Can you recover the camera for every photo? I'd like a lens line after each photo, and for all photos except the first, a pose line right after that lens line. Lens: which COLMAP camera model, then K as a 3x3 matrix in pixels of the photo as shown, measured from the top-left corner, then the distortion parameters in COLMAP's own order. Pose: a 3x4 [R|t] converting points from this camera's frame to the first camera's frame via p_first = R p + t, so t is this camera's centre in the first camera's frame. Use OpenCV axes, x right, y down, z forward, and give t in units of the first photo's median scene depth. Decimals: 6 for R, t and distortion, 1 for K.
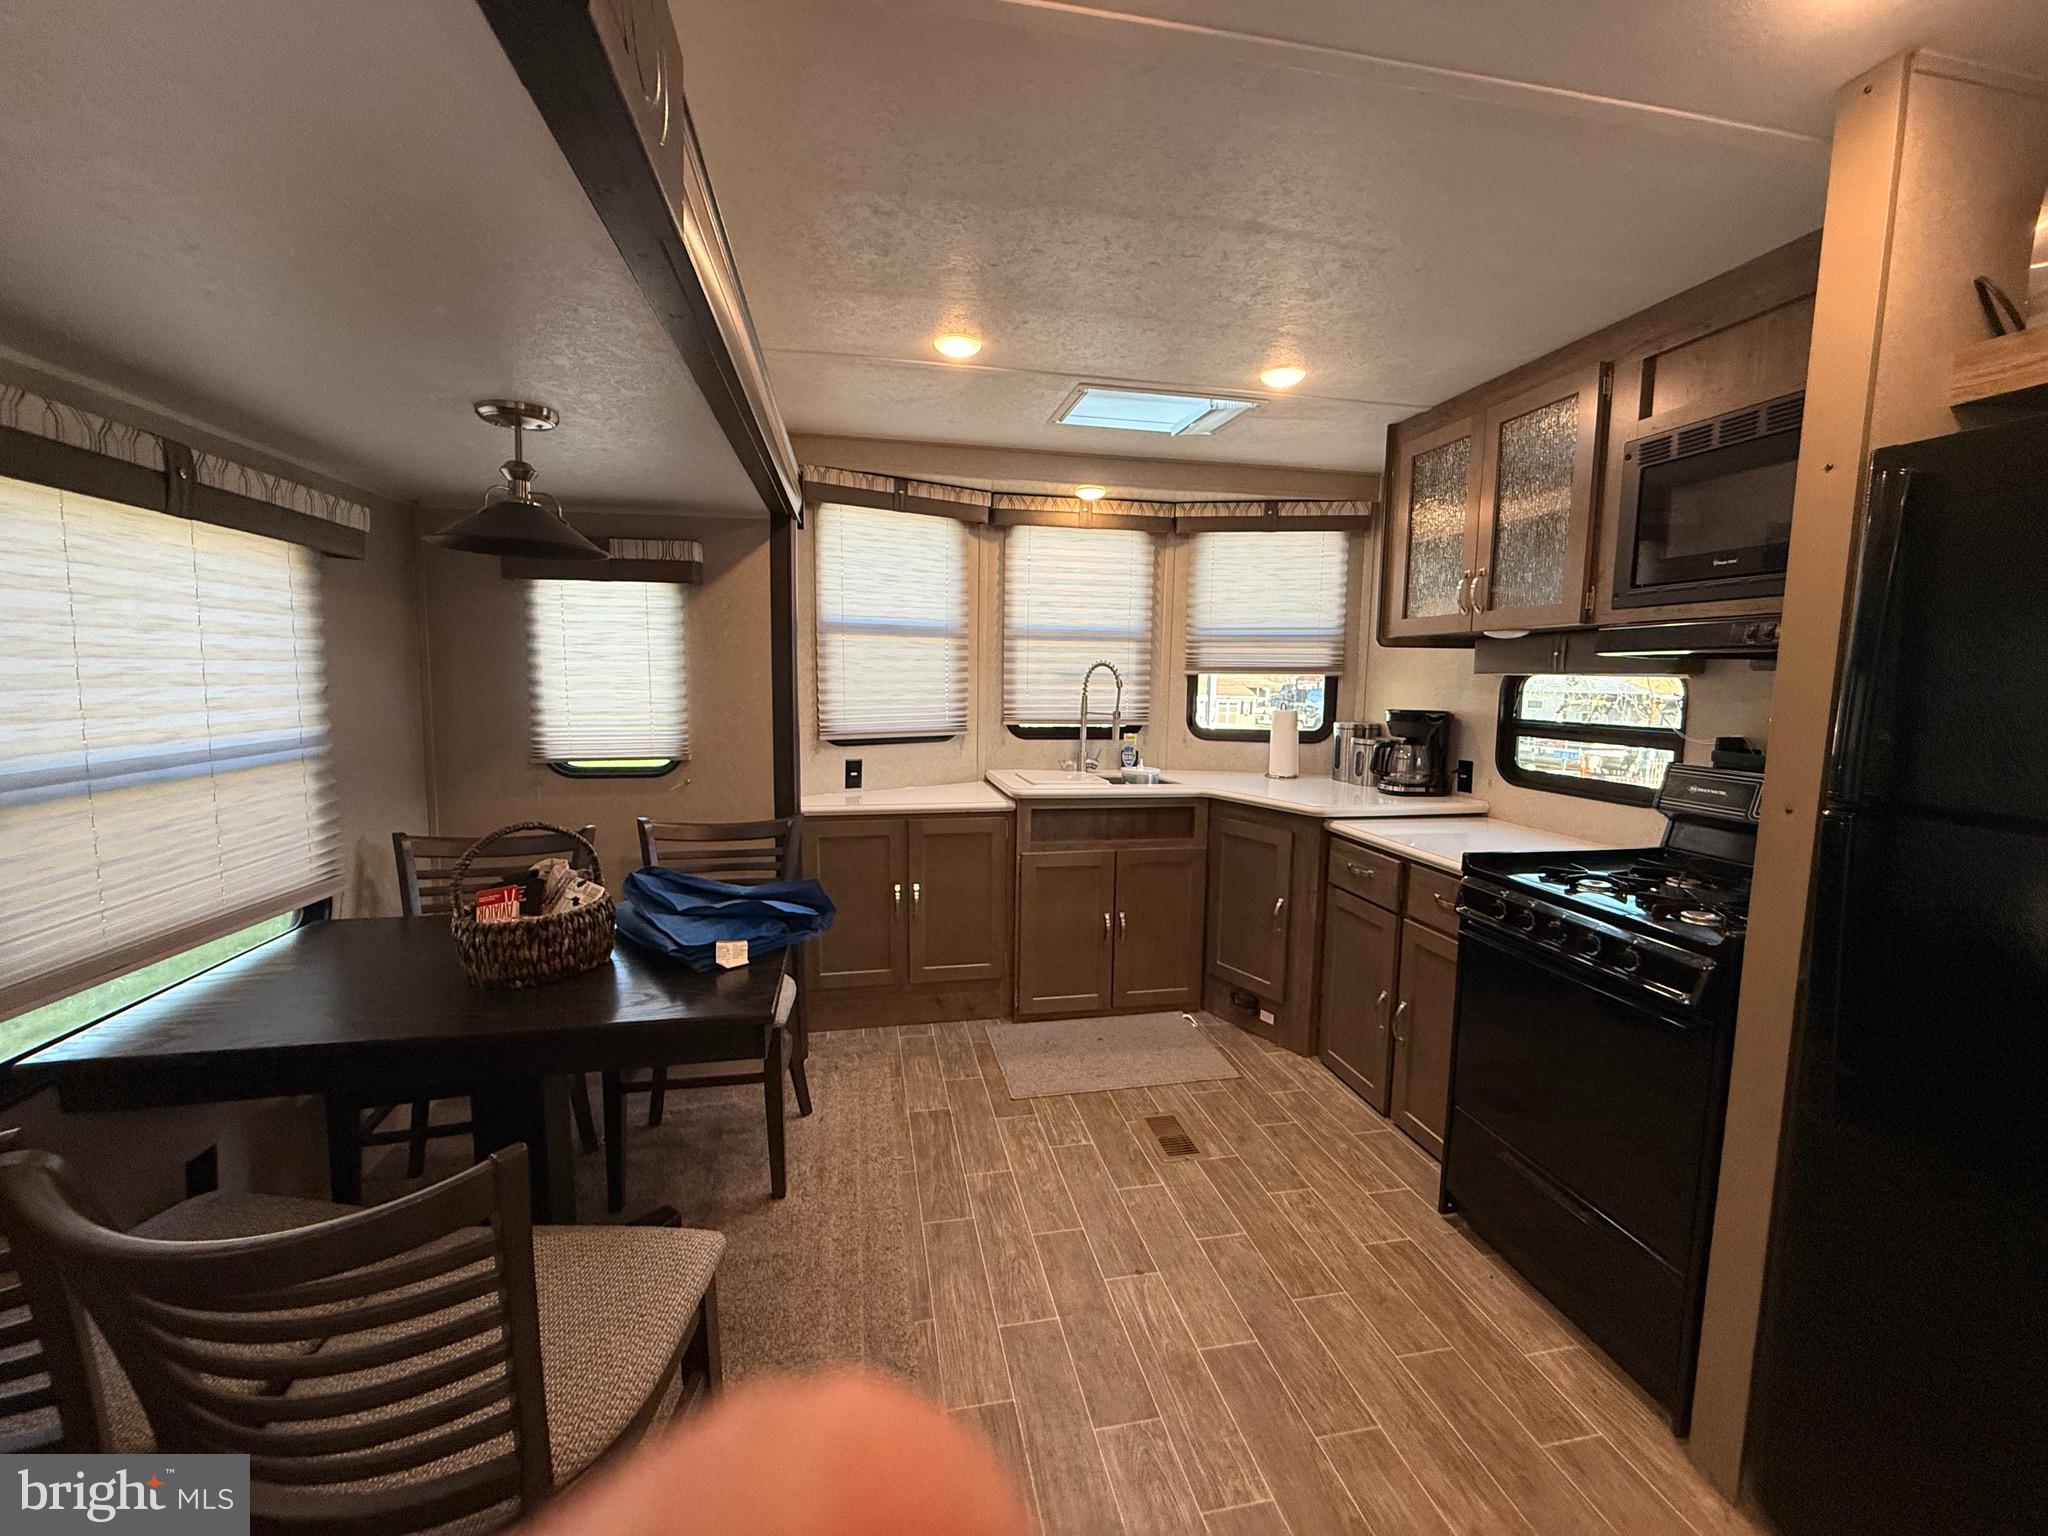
lens RADIAL K [[817.0, 0, 1023.7], [0, 817.0, 767.1], [0, 0, 1]] dist [-0.008084, 0.000562]
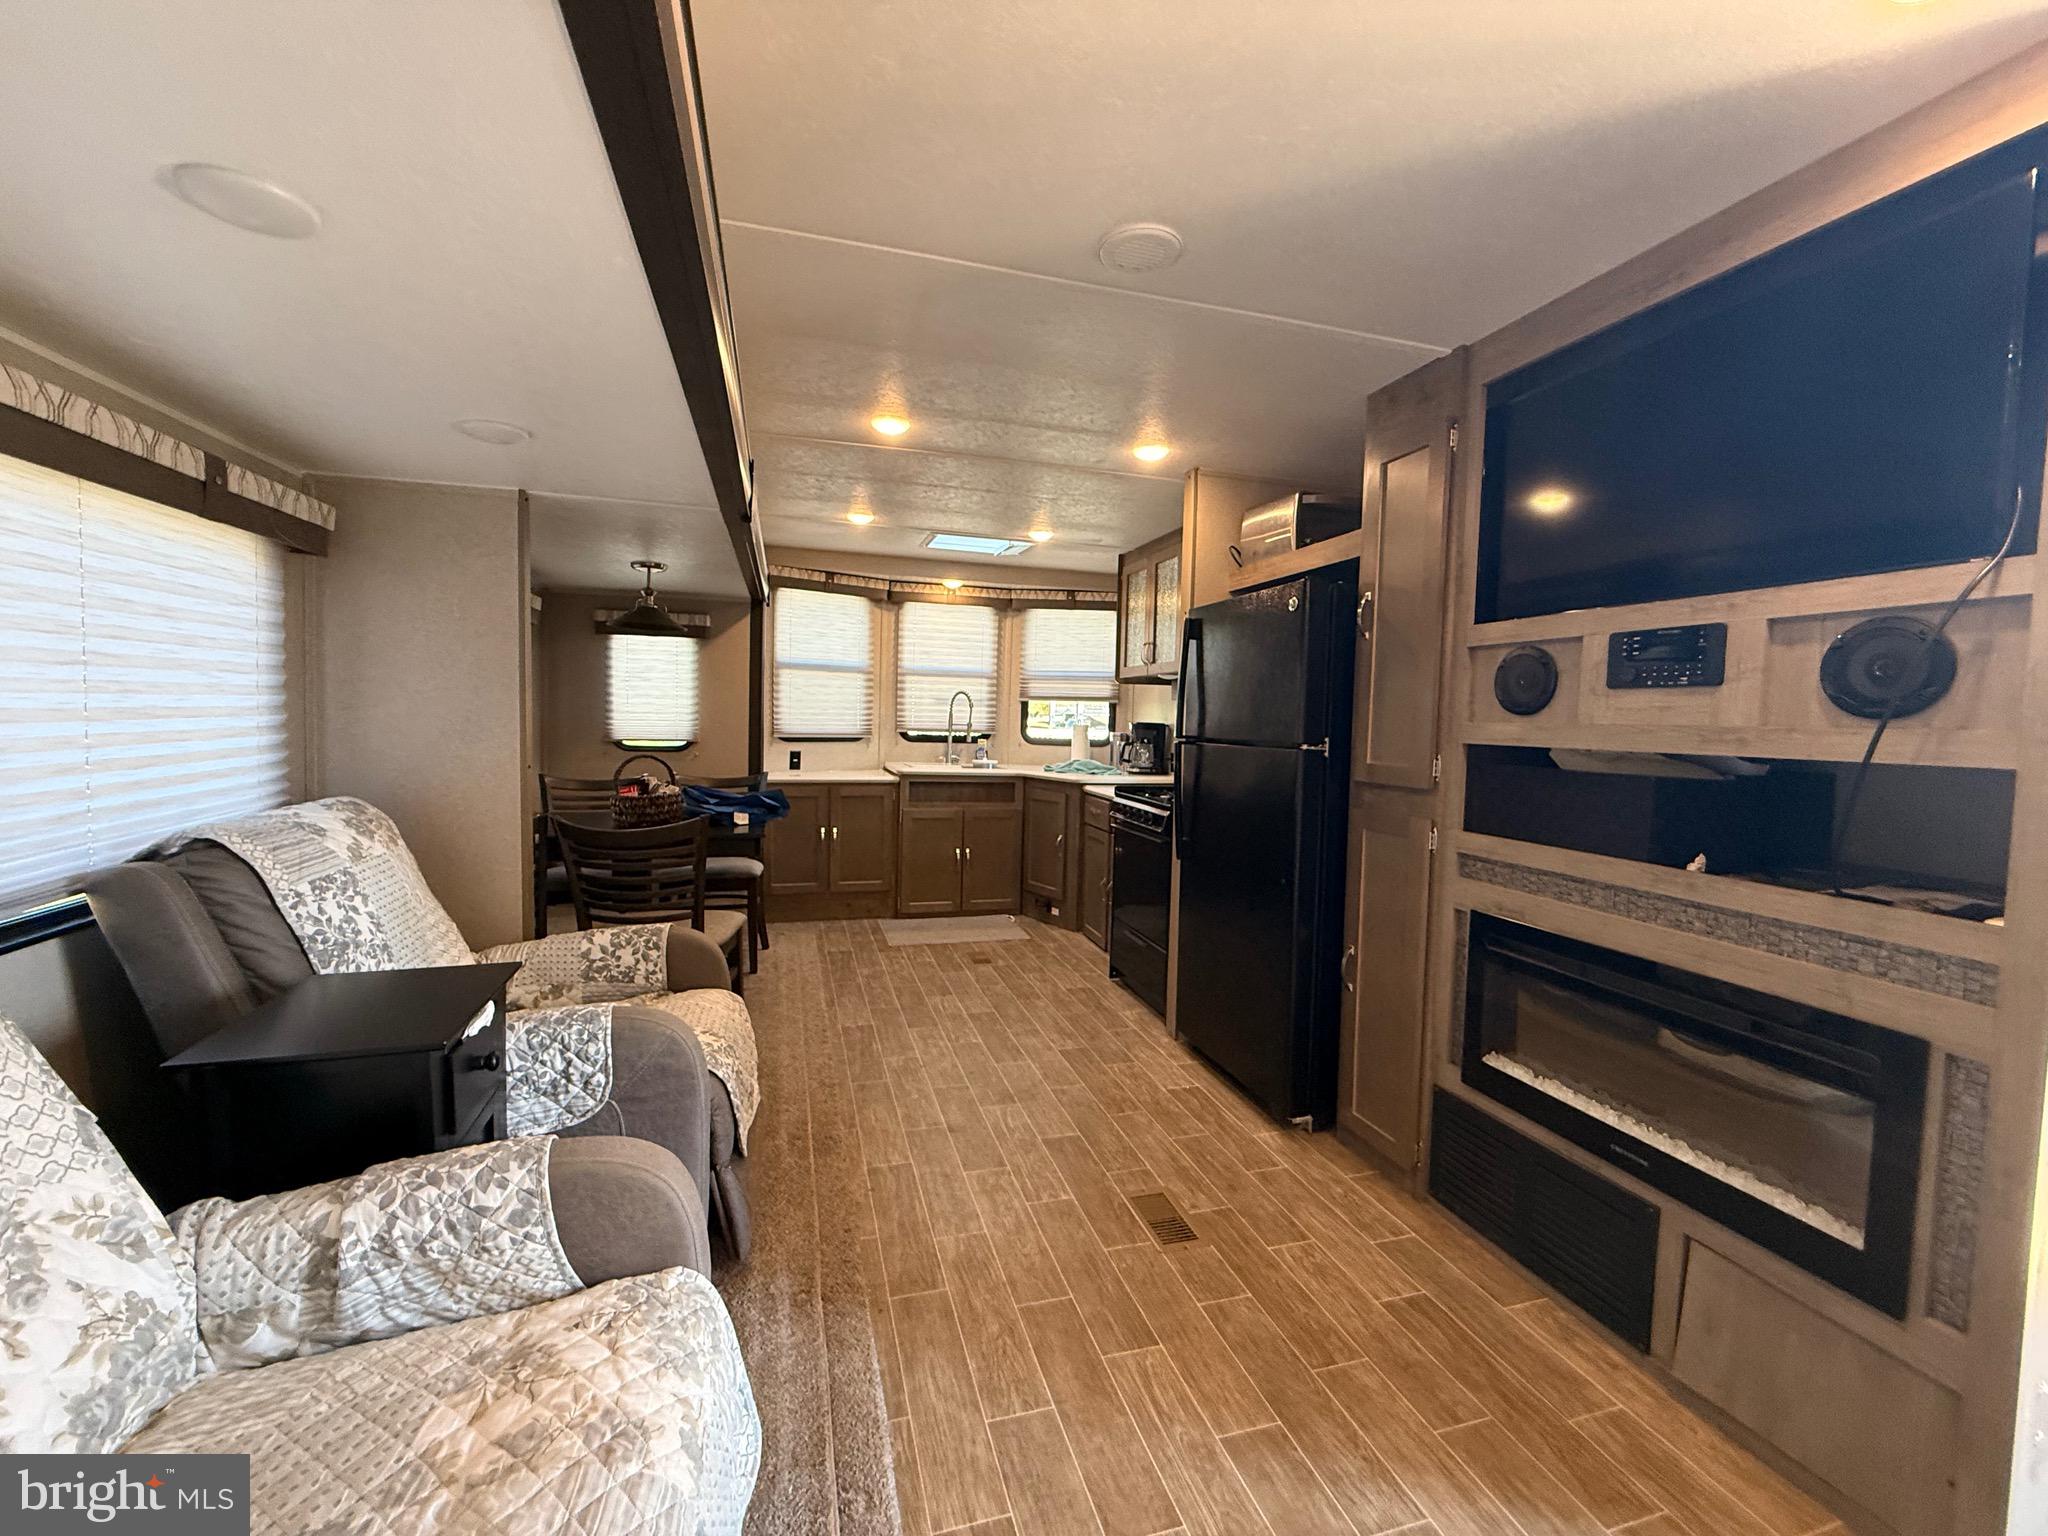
lens RADIAL K [[817.0, 0, 1022.0], [0, 817.0, 765.0], [0, 0, 1]] dist [-0.008084, 0.000562]
pose [[0.996718, 0.009892, 0.080344, 0.095984], [-0.005557, 0.998526, -0.053995, 0.100083], [-0.080760, 0.053372, 0.995304, -0.576738]]
